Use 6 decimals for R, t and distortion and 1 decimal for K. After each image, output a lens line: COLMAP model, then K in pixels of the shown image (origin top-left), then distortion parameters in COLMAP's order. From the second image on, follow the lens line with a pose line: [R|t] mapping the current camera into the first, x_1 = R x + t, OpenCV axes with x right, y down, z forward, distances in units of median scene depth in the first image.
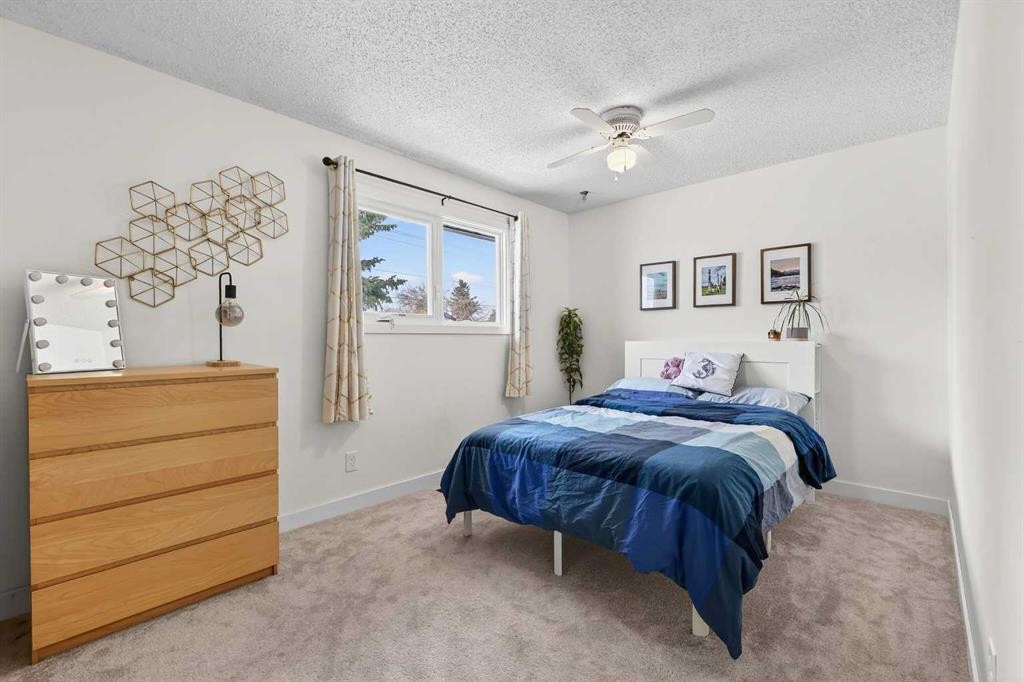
lens RADIAL K [[444.0, 0, 513.2], [0, 444.0, 342.7], [0, 0, 1]] dist [-0.000329, -0.000258]
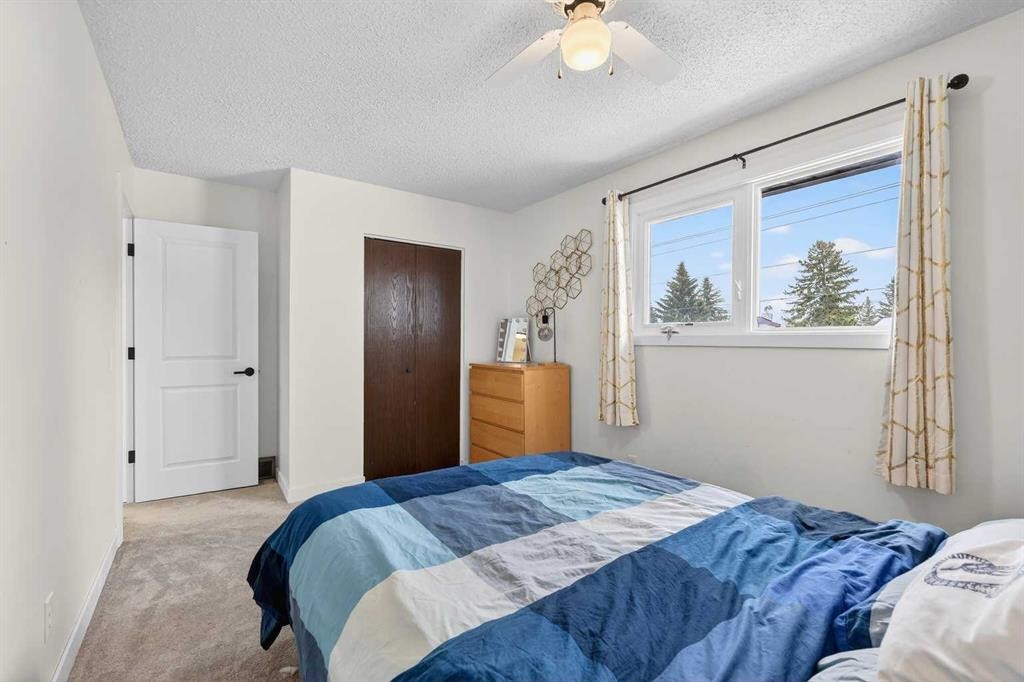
lens RADIAL K [[444.0, 0, 511.9], [0, 444.0, 339.2], [0, 0, 1]] dist [-0.000329, -0.000258]
pose [[-0.211936, 0.012763, -0.977200, 0.909664], [-0.001109, 0.999911, 0.013300, -0.060102], [0.977283, 0.003902, -0.211903, 1.139733]]
